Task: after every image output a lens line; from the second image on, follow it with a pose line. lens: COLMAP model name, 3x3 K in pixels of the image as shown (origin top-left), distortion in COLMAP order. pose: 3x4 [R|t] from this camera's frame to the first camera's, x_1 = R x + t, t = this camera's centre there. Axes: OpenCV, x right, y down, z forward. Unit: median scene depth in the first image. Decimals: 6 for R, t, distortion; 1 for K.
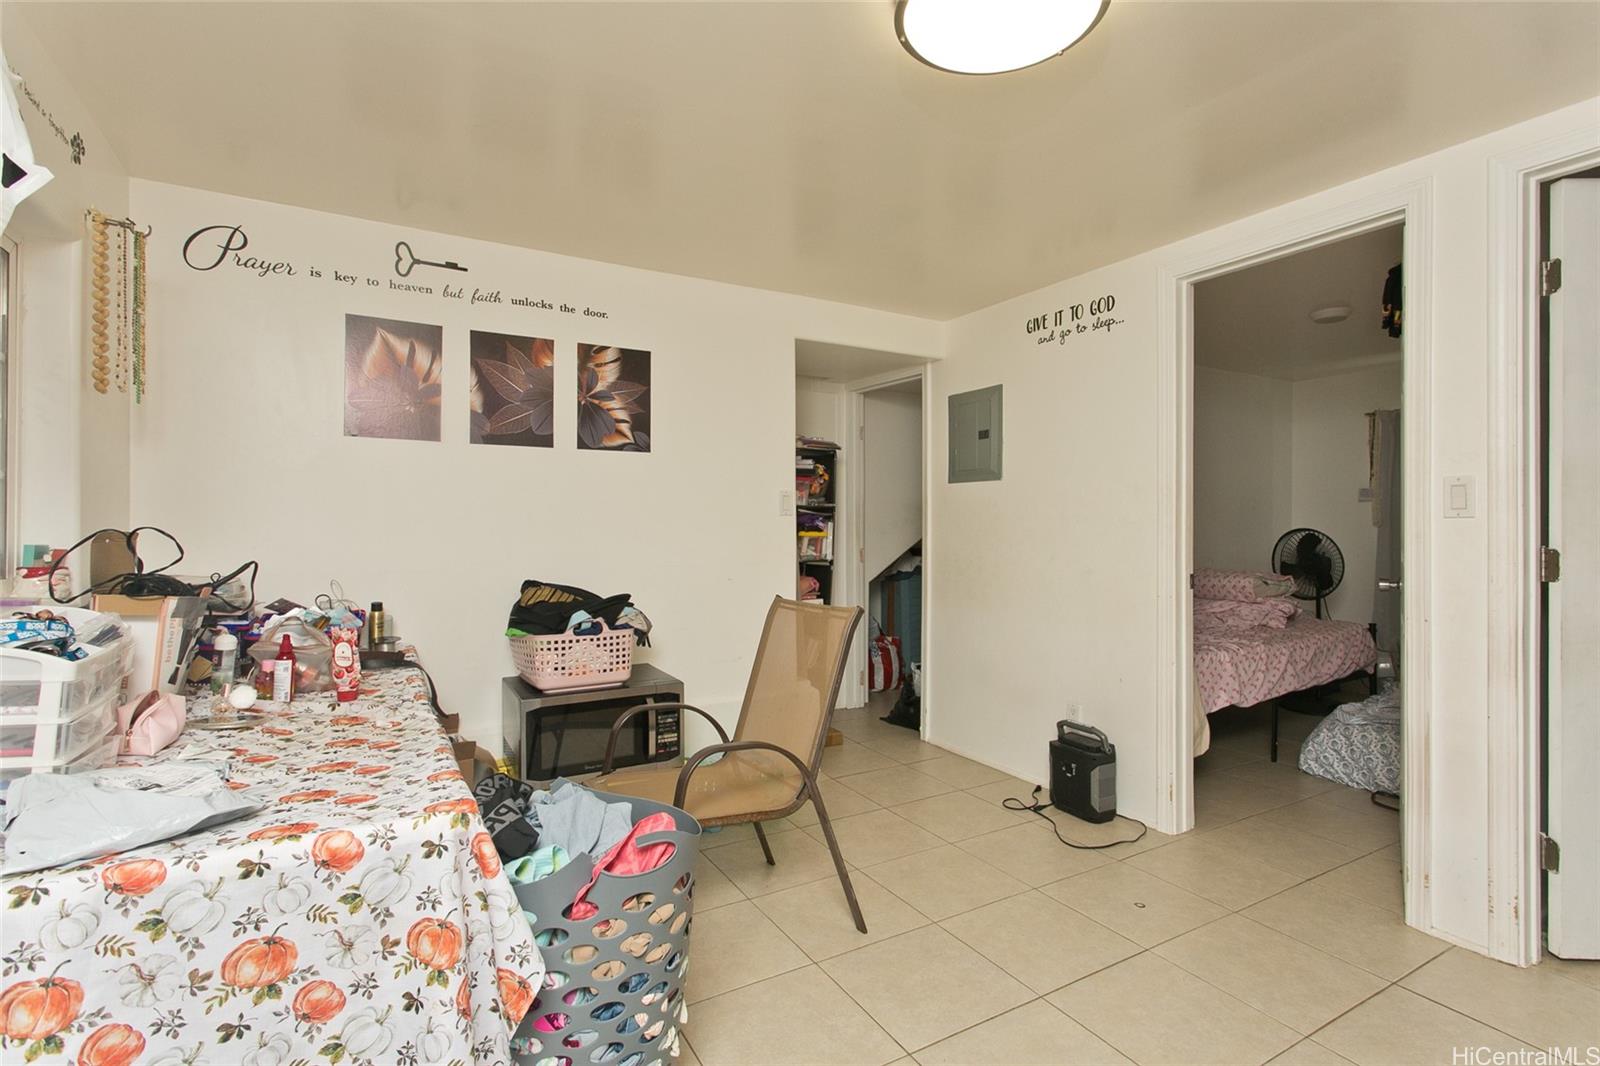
lens RADIAL K [[755.5, 0, 798.8], [0, 755.5, 526.0], [0, 0, 1]] dist [0.000086, -0.000025]
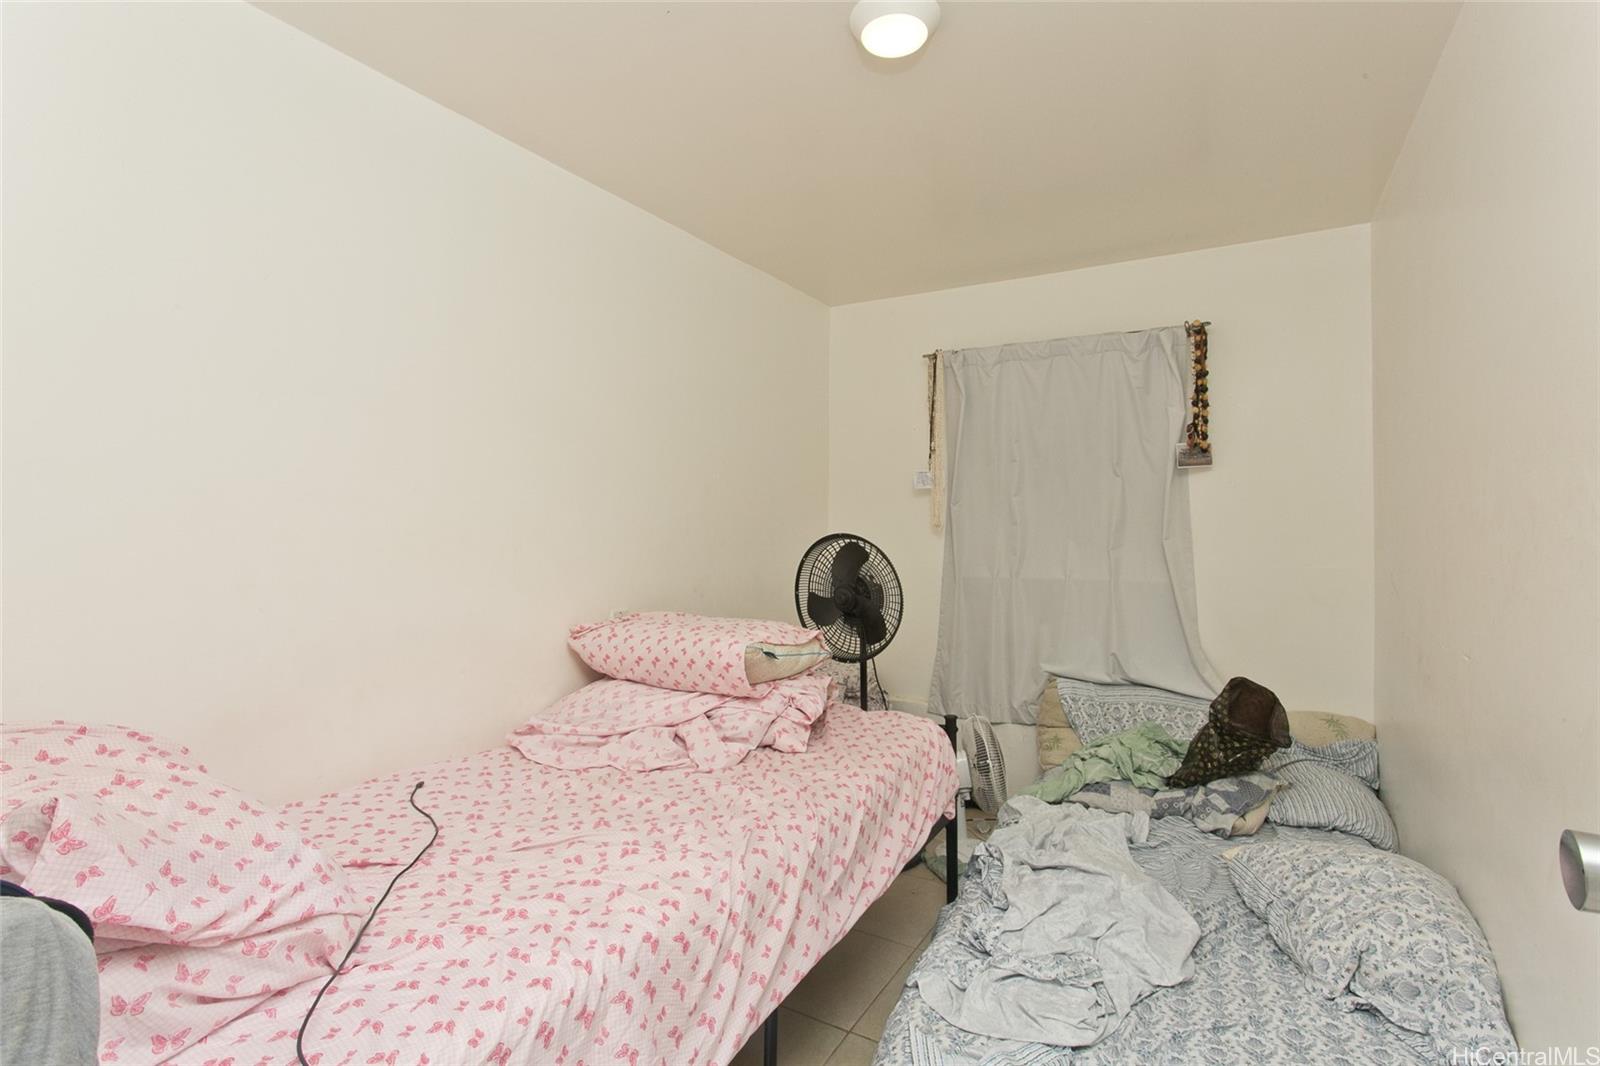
lens RADIAL K [[755.5, 0, 800.2], [0, 755.5, 532.8], [0, 0, 1]] dist [0.000086, -0.000025]
pose [[0.863122, 0.003017, 0.504986, 0.397307], [-0.004330, 0.999990, 0.001427, 0.001994], [-0.504976, -0.003418, 0.863126, 0.590261]]
